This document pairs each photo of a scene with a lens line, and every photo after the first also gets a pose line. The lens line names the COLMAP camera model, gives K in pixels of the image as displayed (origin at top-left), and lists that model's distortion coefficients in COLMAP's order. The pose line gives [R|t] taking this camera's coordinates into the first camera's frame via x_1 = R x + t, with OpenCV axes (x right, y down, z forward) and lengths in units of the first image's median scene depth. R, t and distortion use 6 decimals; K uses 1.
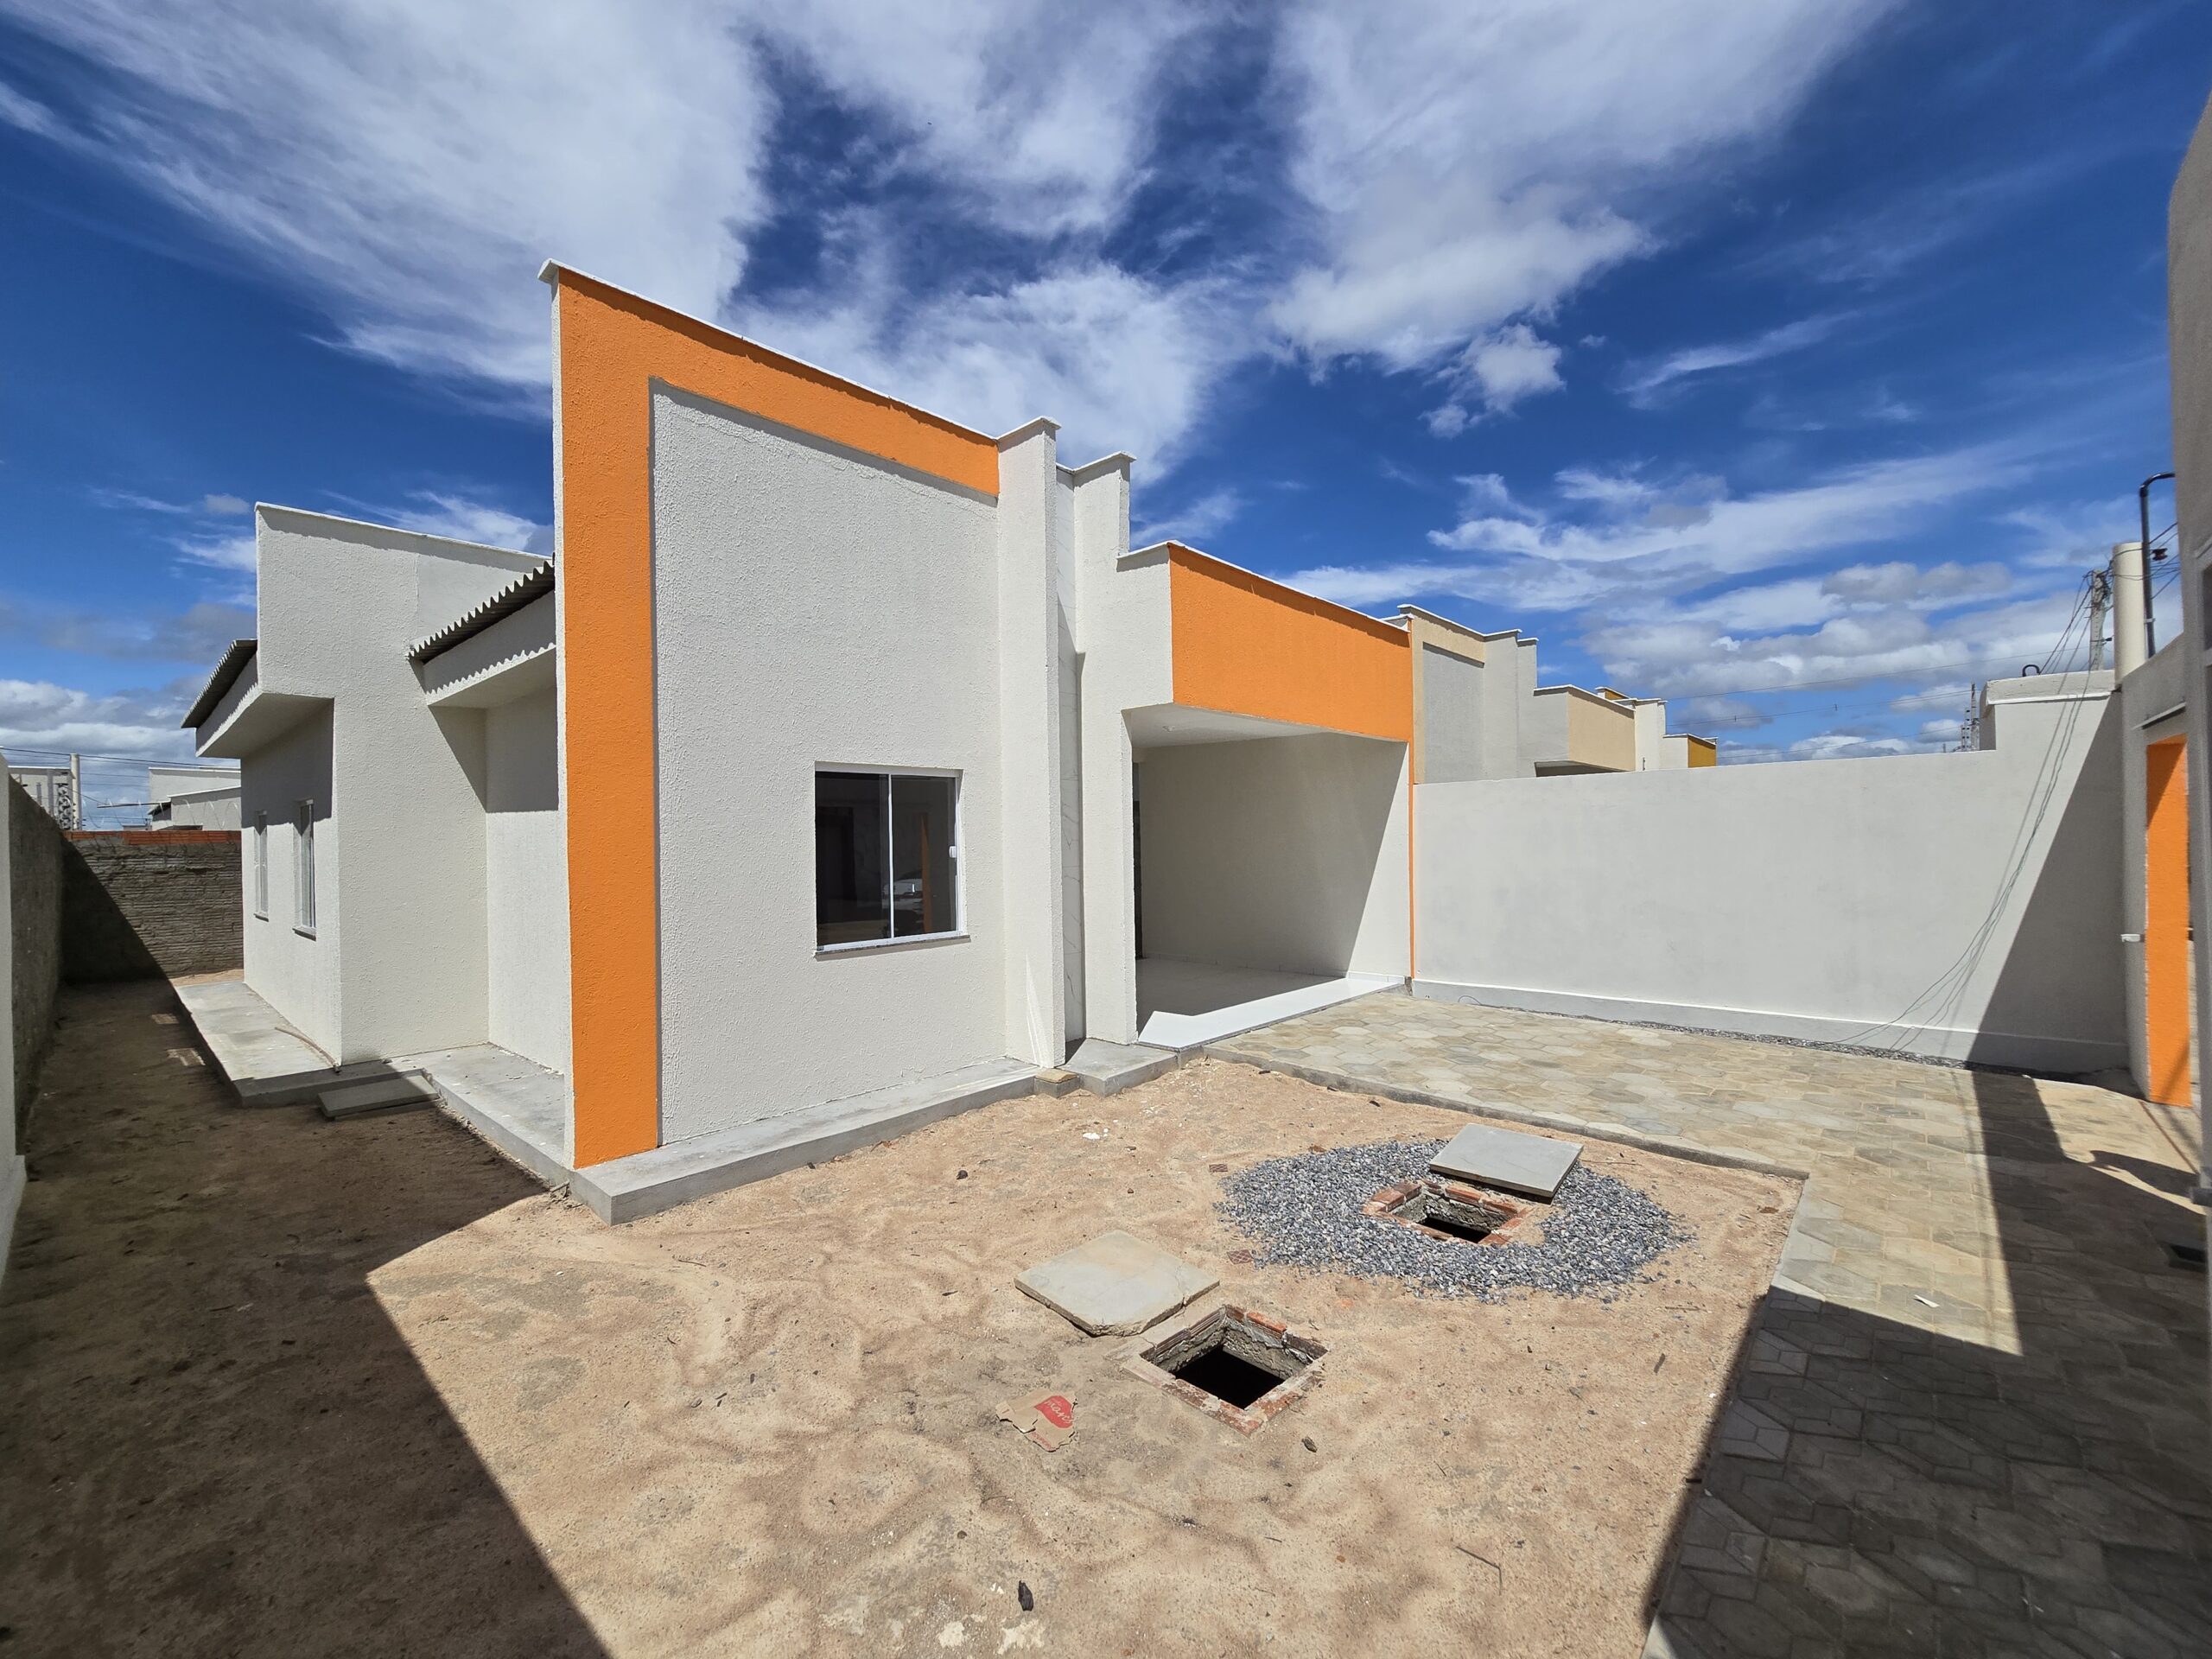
lens RADIAL K [[913.2, 0, 1112.9], [0, 913.2, 834.5], [0, 0, 1]] dist [-0.001643, -0.001352]
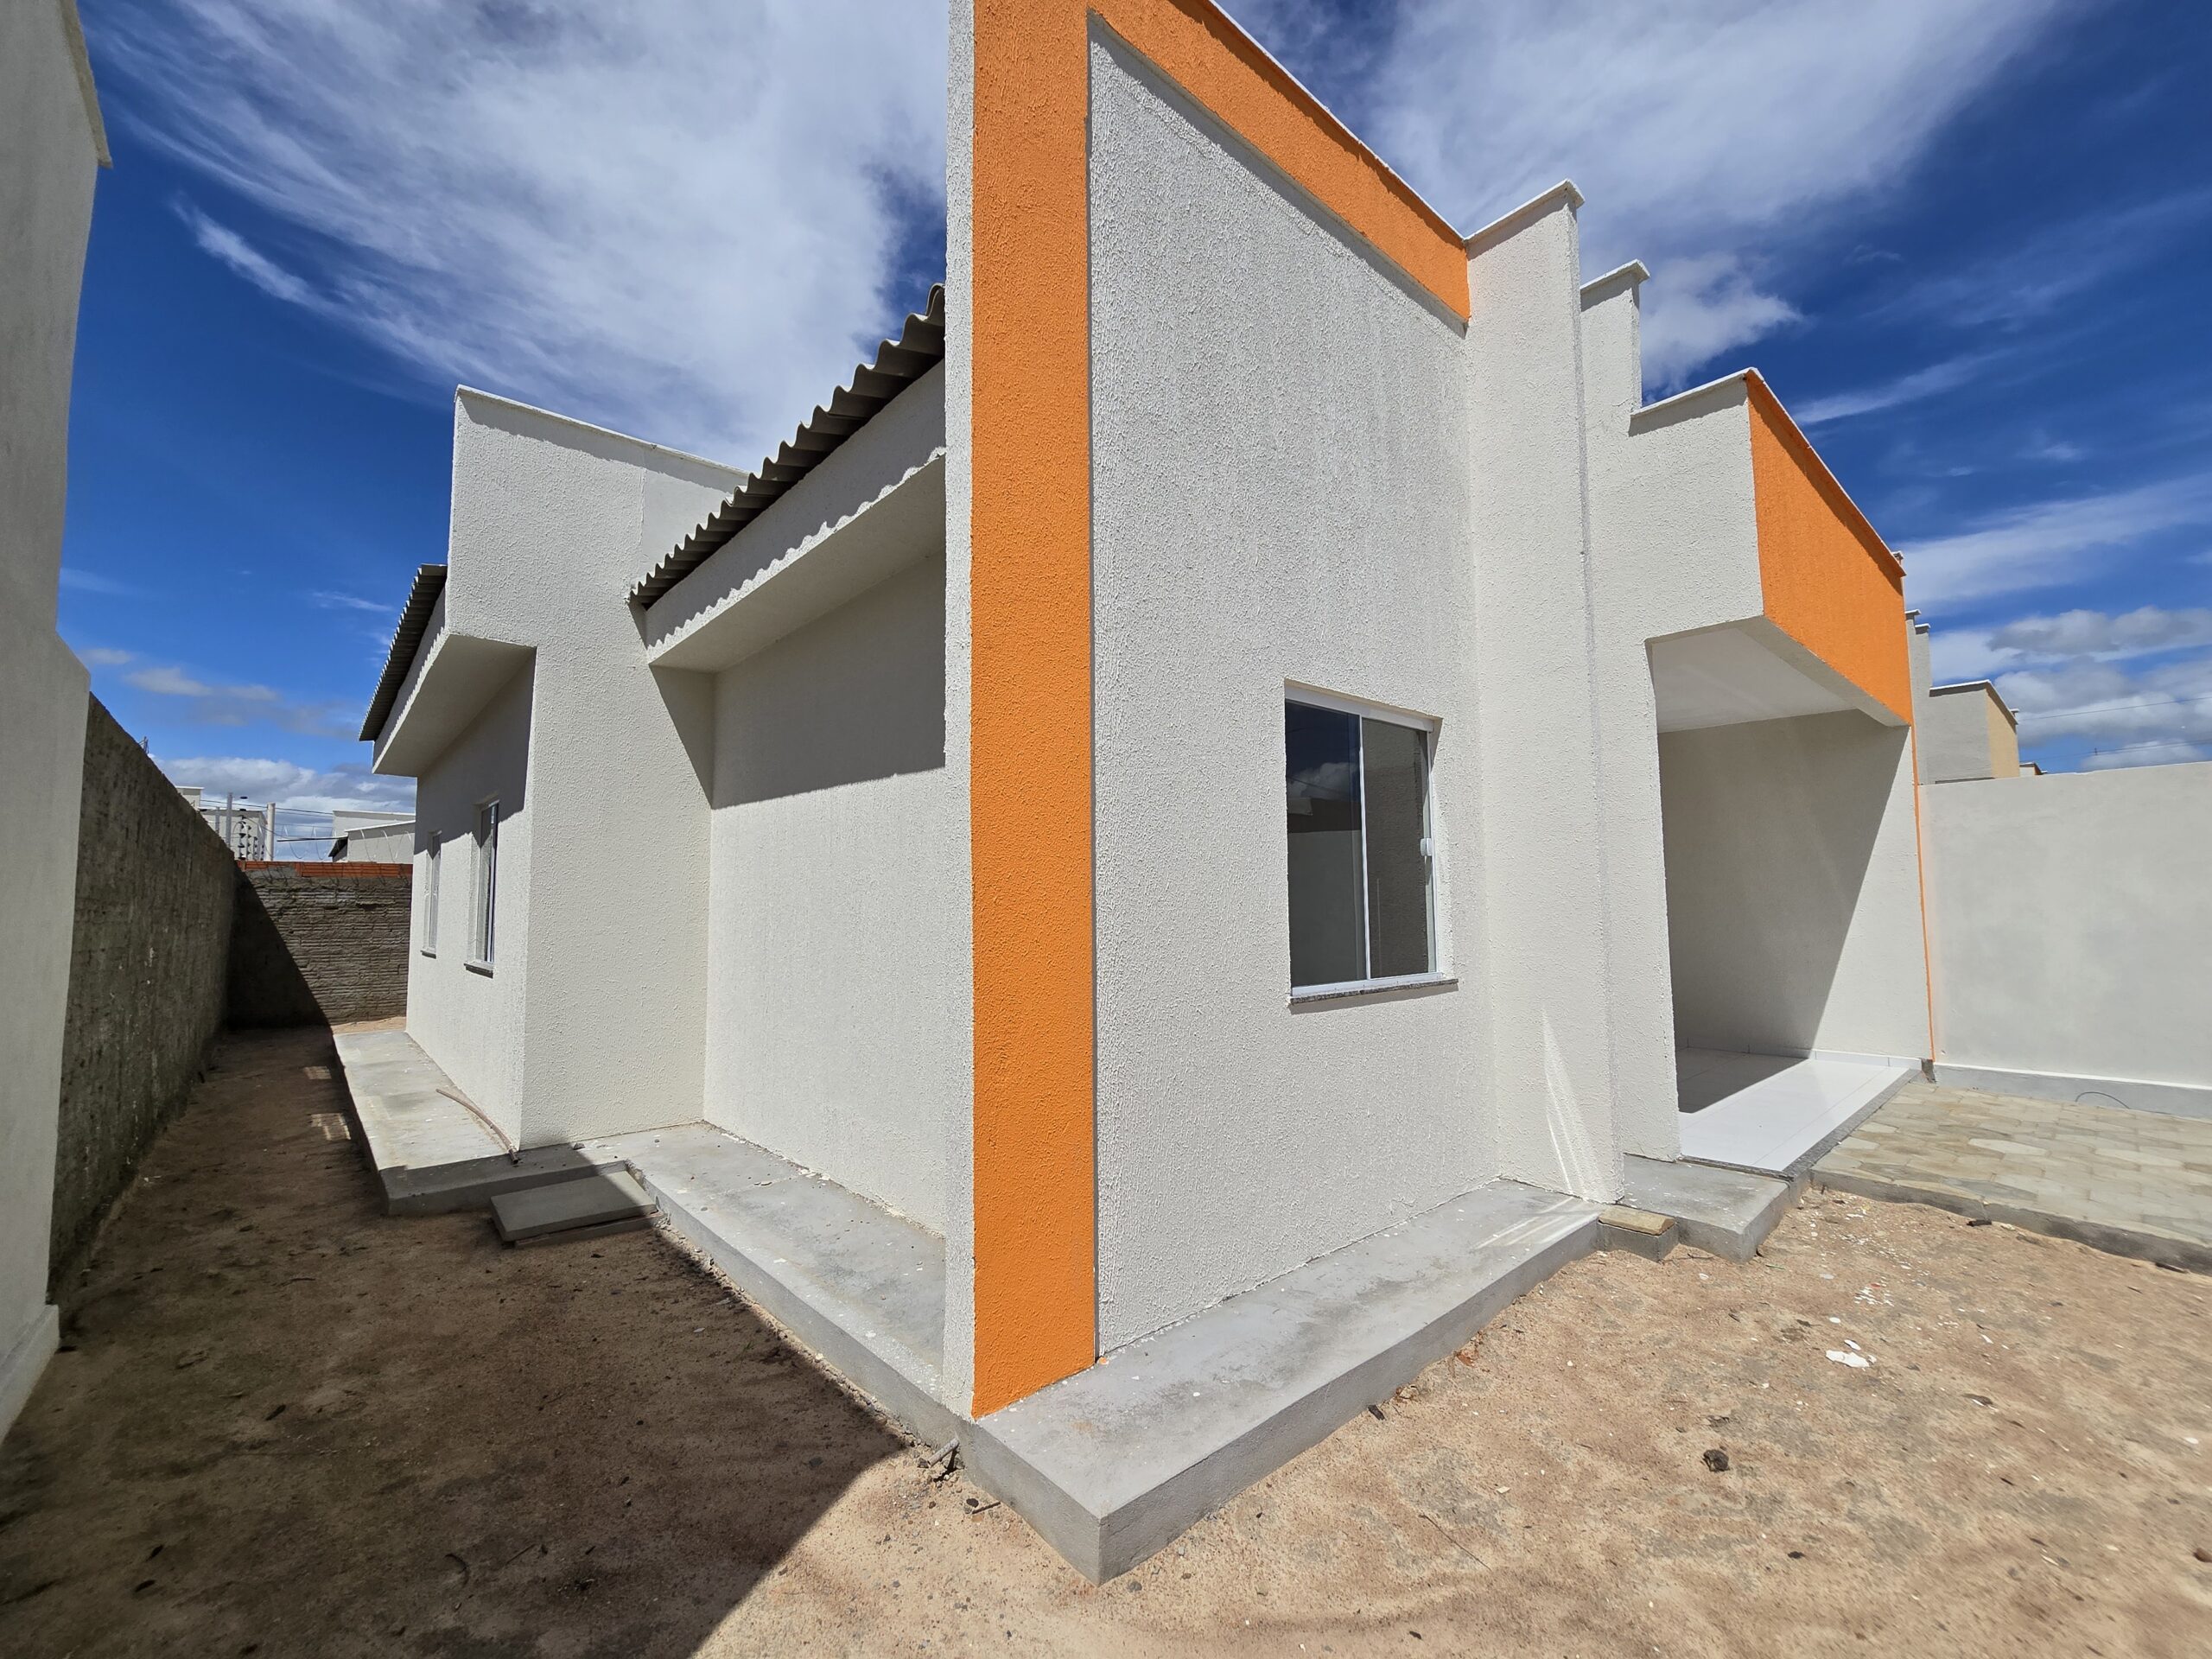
lens RADIAL K [[913.2, 0, 1108.2], [0, 913.2, 833.0], [0, 0, 1]] dist [-0.001643, -0.001352]
pose [[0.993482, -0.002364, -0.113962, -0.352595], [-0.006269, 0.997138, -0.075340, 0.064144], [0.113814, 0.075563, 0.990624, 0.374459]]
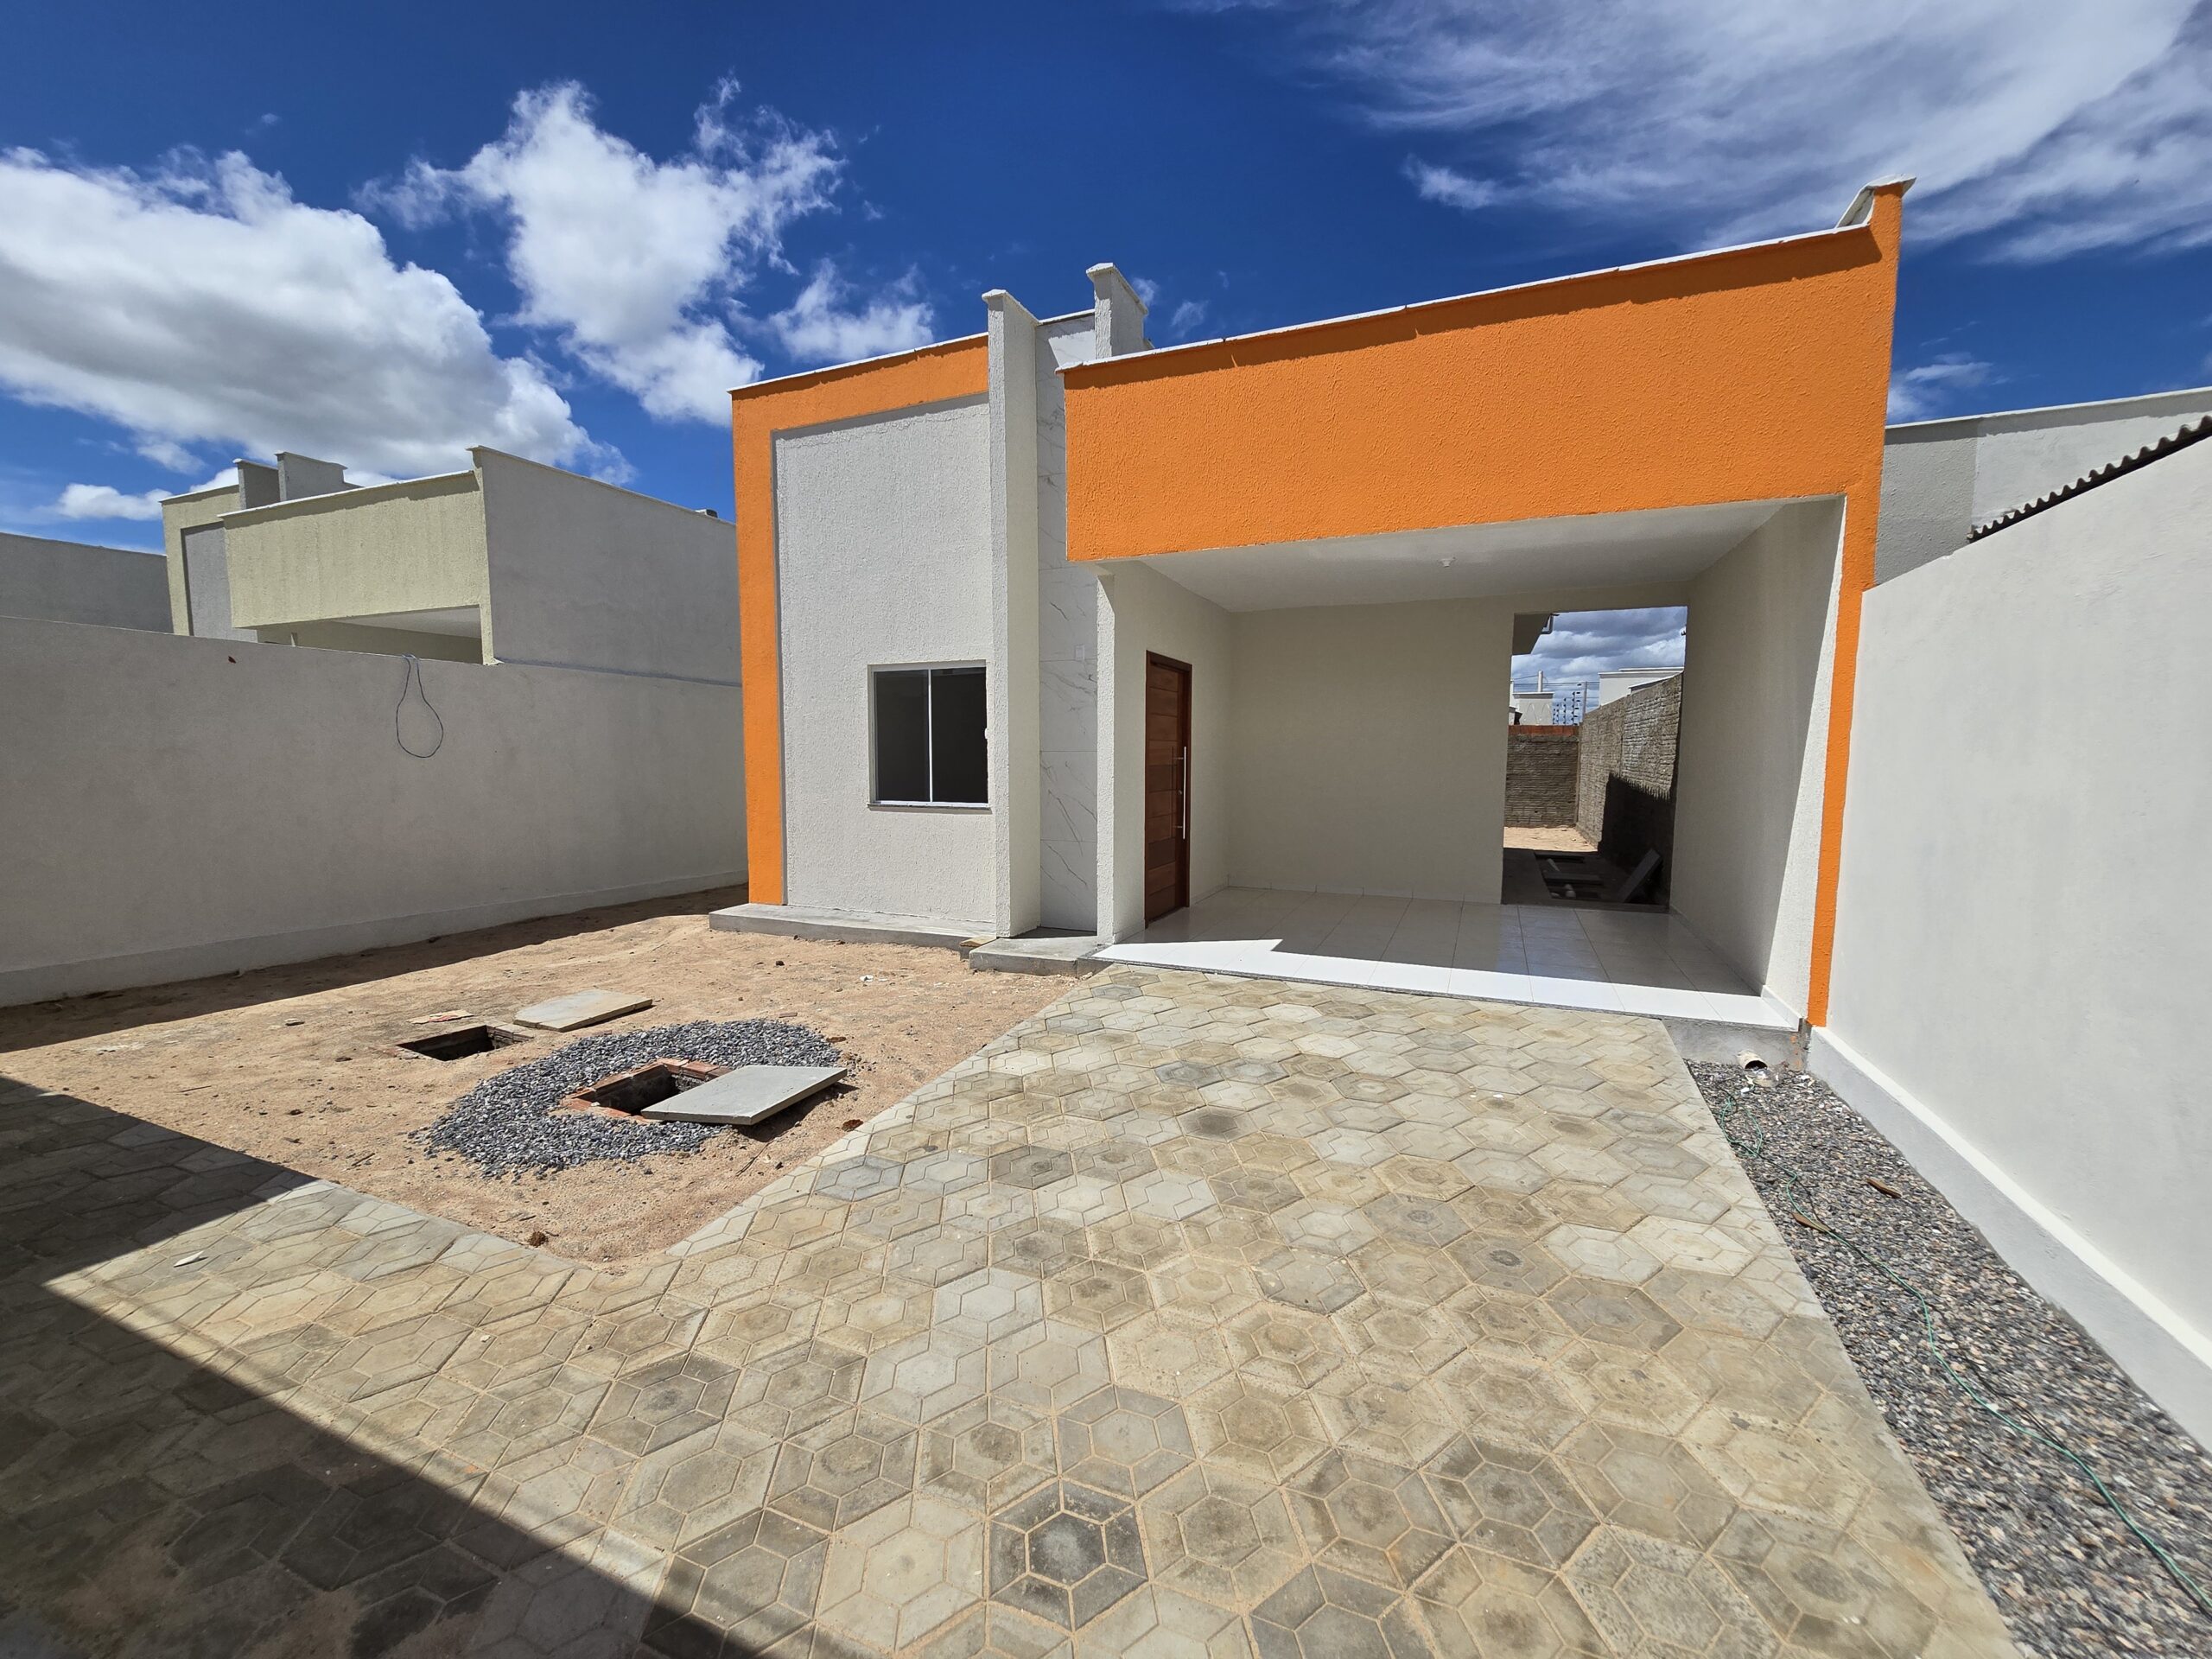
lens RADIAL K [[913.2, 0, 1100.8], [0, 913.2, 836.0], [0, 0, 1]] dist [-0.001643, -0.001352]
pose [[0.315002, 0.104905, -0.943275, 1.037288], [-0.002092, 0.993947, 0.109842, 0.022340], [0.949089, -0.032627, 0.313315, 0.842819]]
